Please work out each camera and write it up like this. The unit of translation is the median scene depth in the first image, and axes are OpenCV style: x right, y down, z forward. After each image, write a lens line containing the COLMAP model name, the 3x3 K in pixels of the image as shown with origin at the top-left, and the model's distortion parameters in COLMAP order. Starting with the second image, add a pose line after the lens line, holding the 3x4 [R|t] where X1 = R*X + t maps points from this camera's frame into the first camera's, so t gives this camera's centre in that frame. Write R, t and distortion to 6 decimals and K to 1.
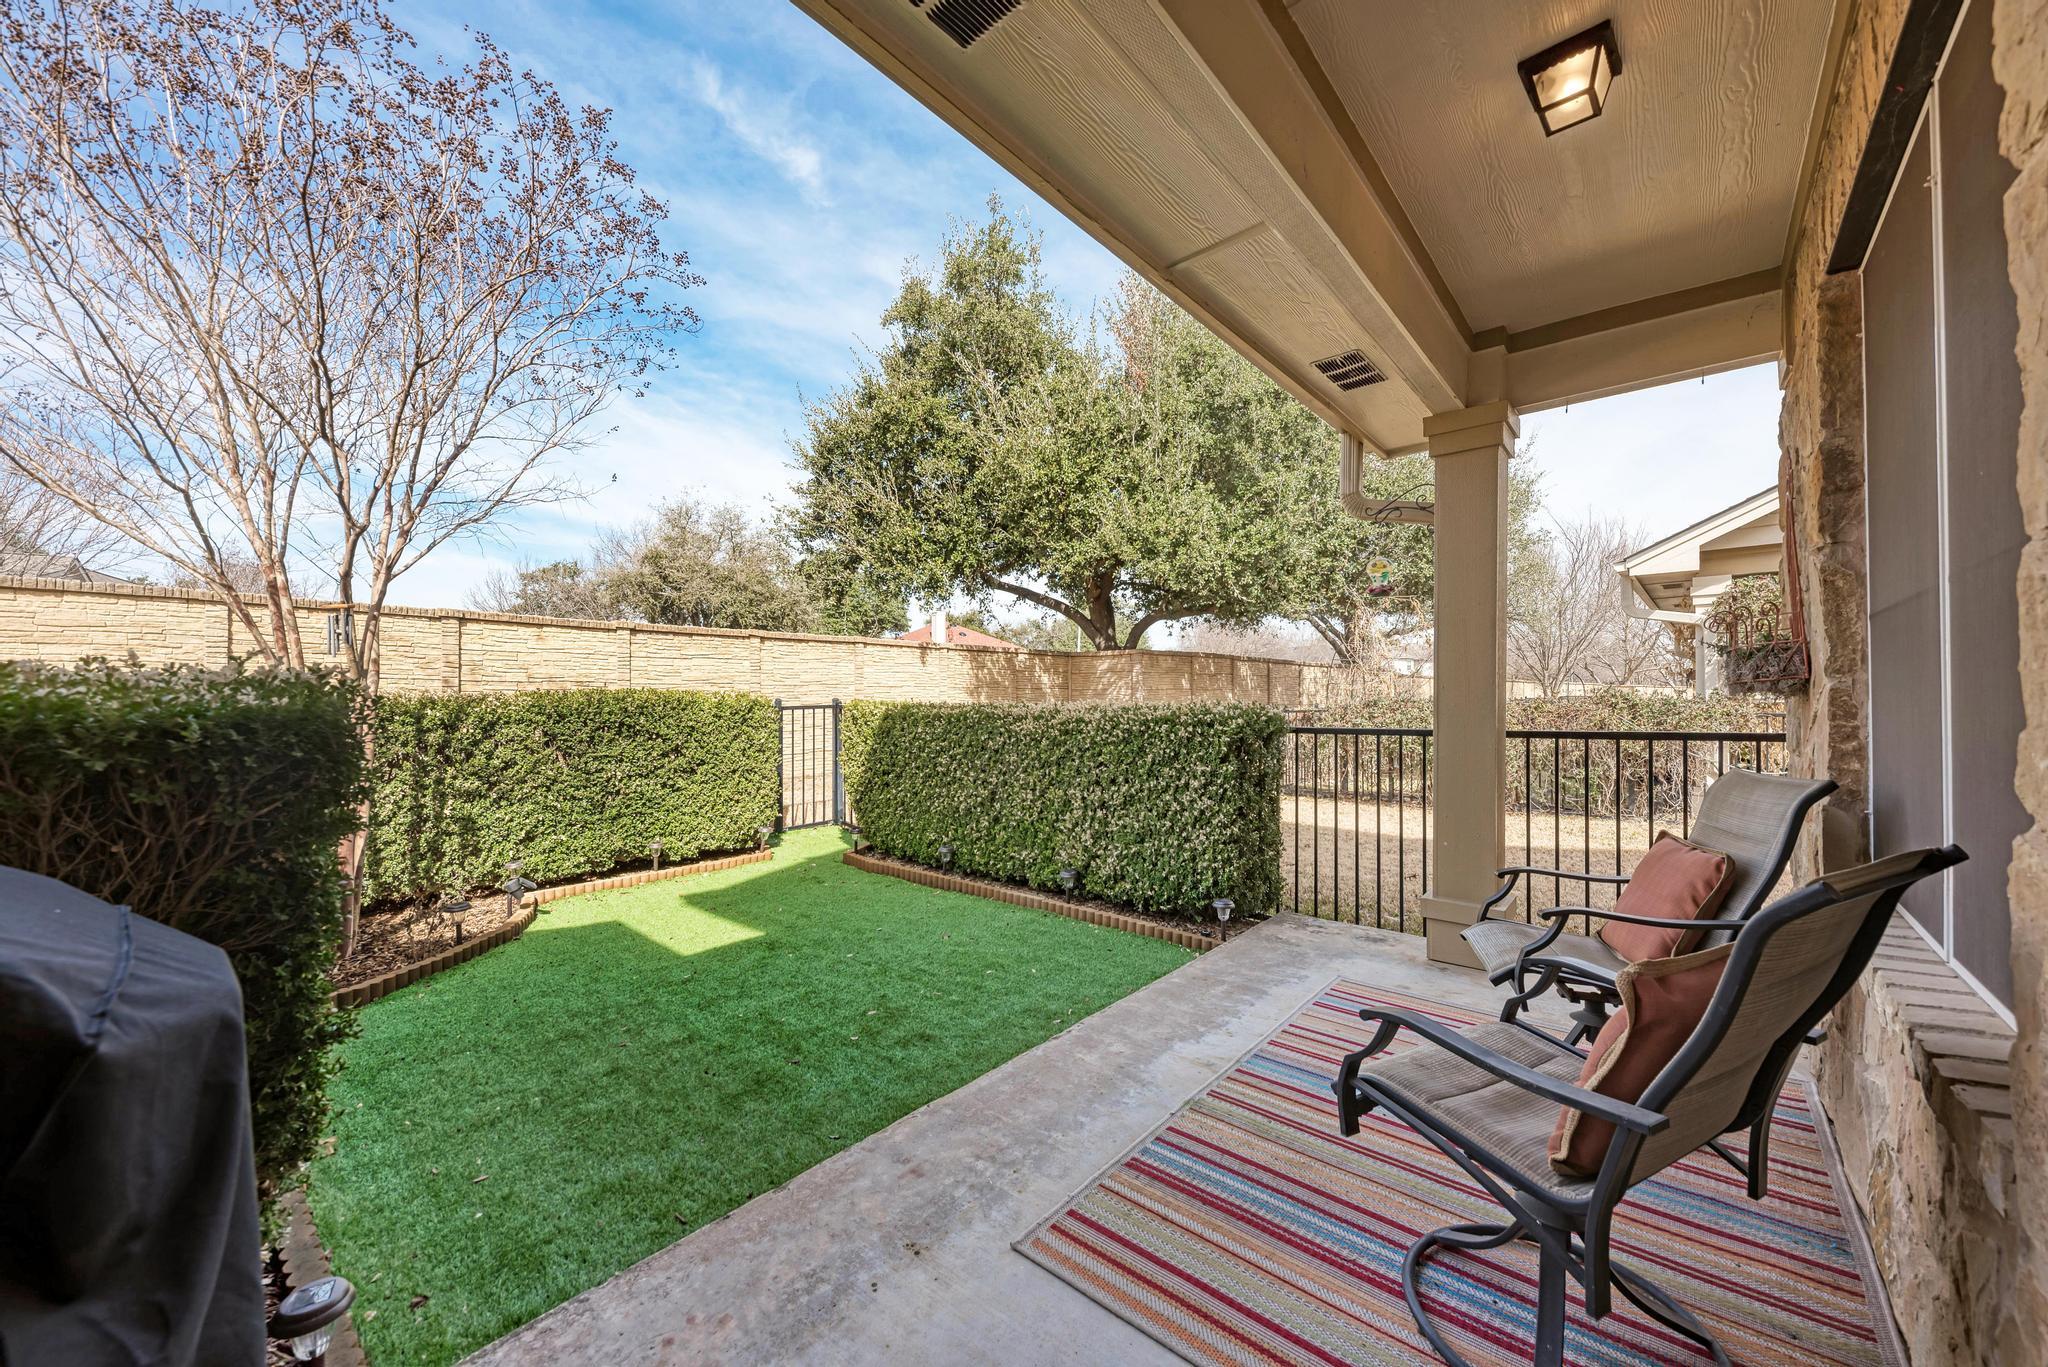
lens RADIAL K [[750.0, 0, 1031.7], [0, 750.0, 694.6], [0, 0, 1]] dist [0.011759, -0.000176]
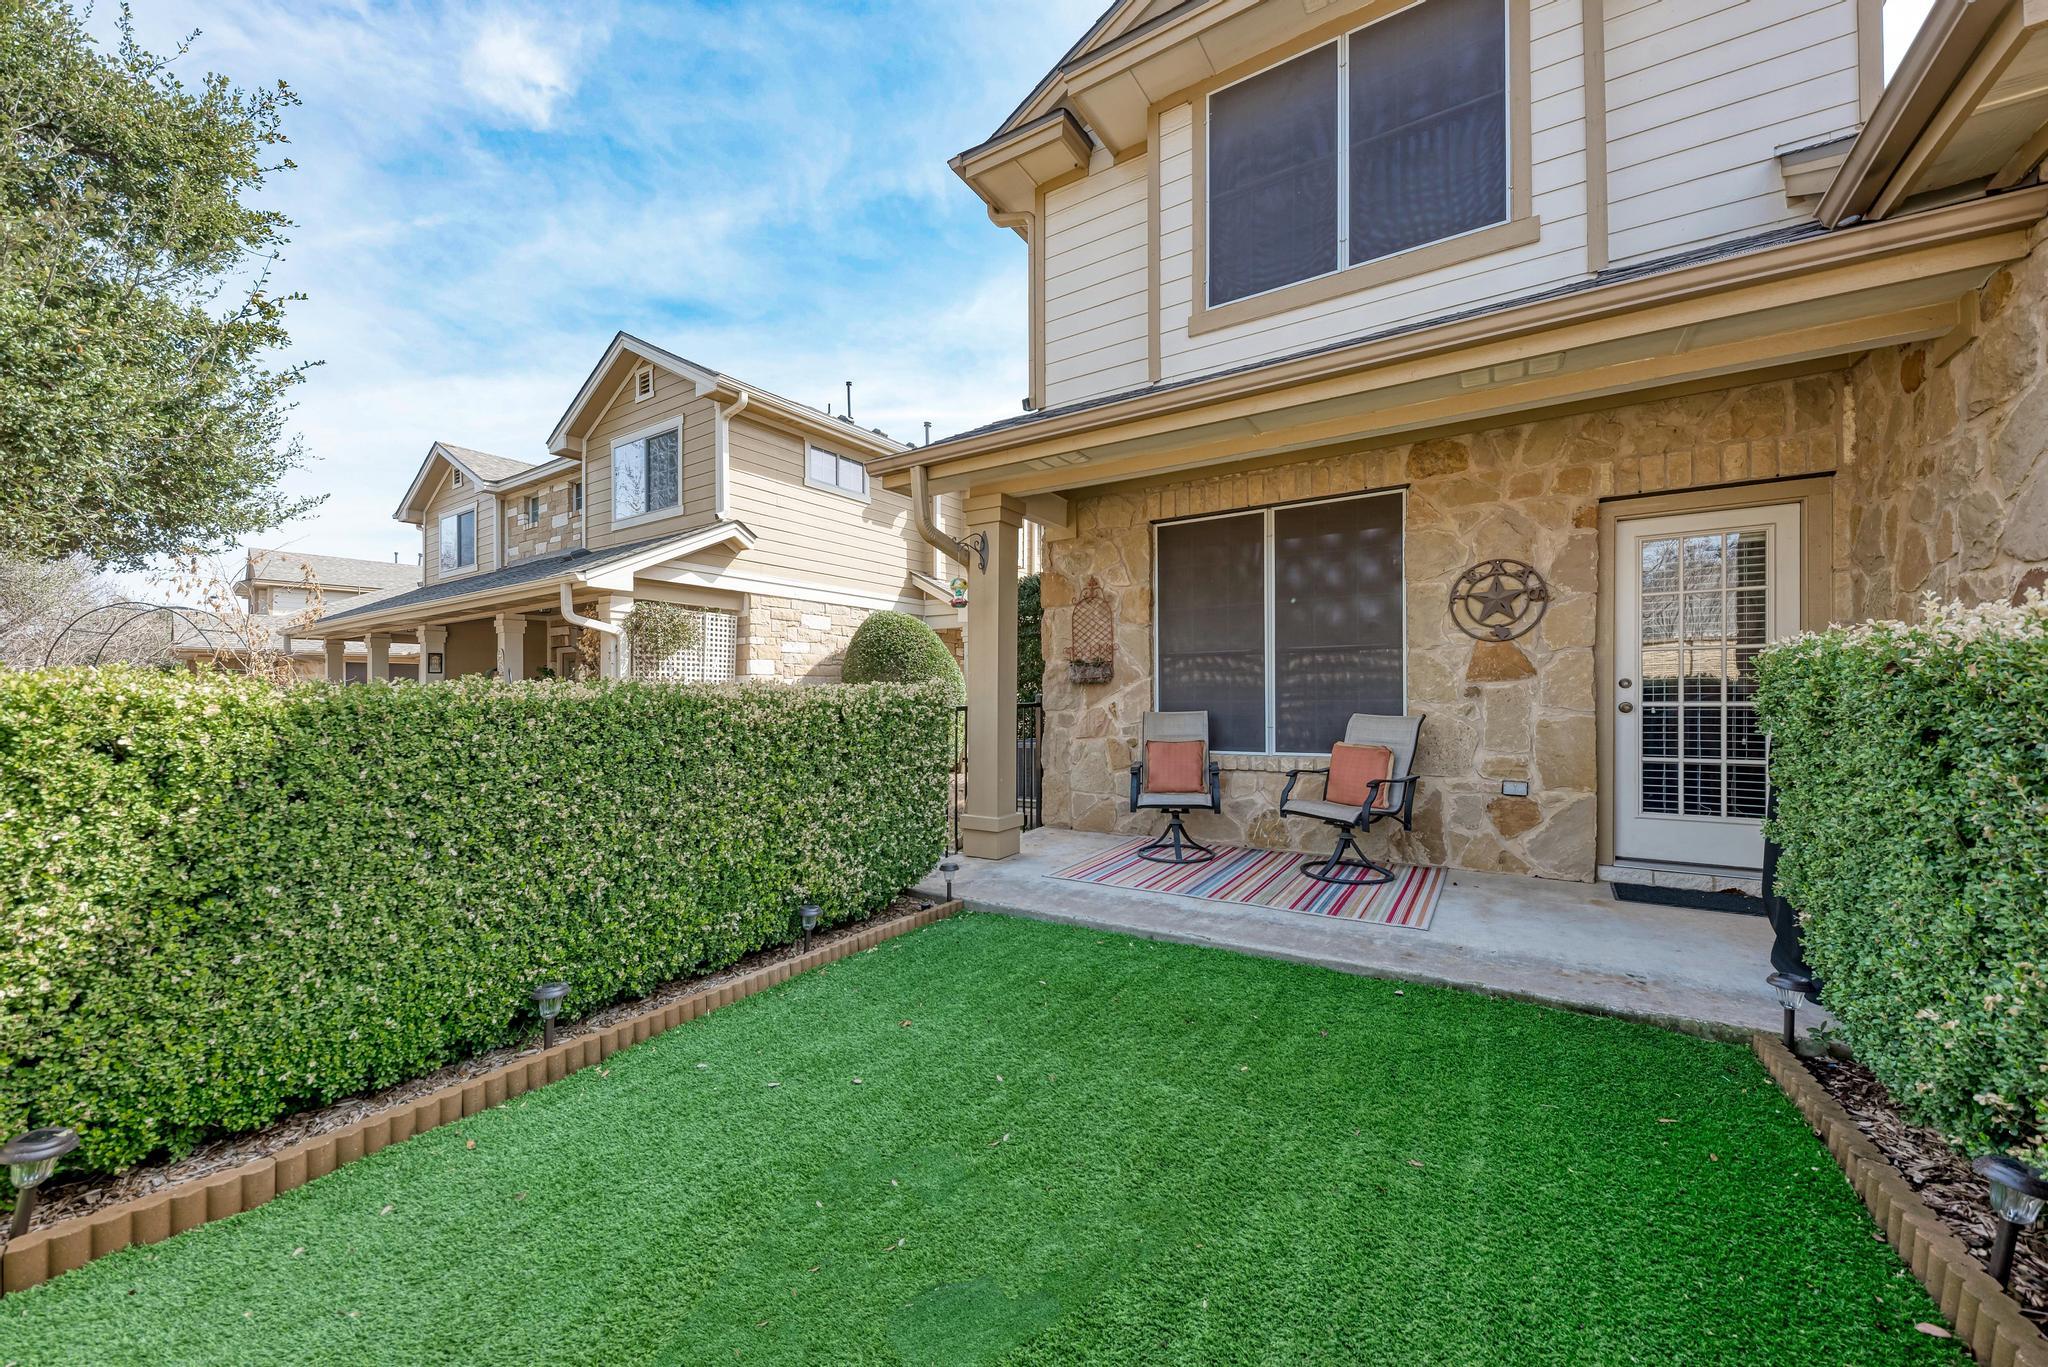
lens RADIAL K [[750.0, 0, 1029.4], [0, 750.0, 691.7], [0, 0, 1]] dist [0.011759, -0.000176]
pose [[-0.145023, 0.014554, 0.989321, -0.694084], [0.001312, 0.999894, -0.014517, 0.030875], [-0.989427, -0.000807, -0.145026, 0.848392]]
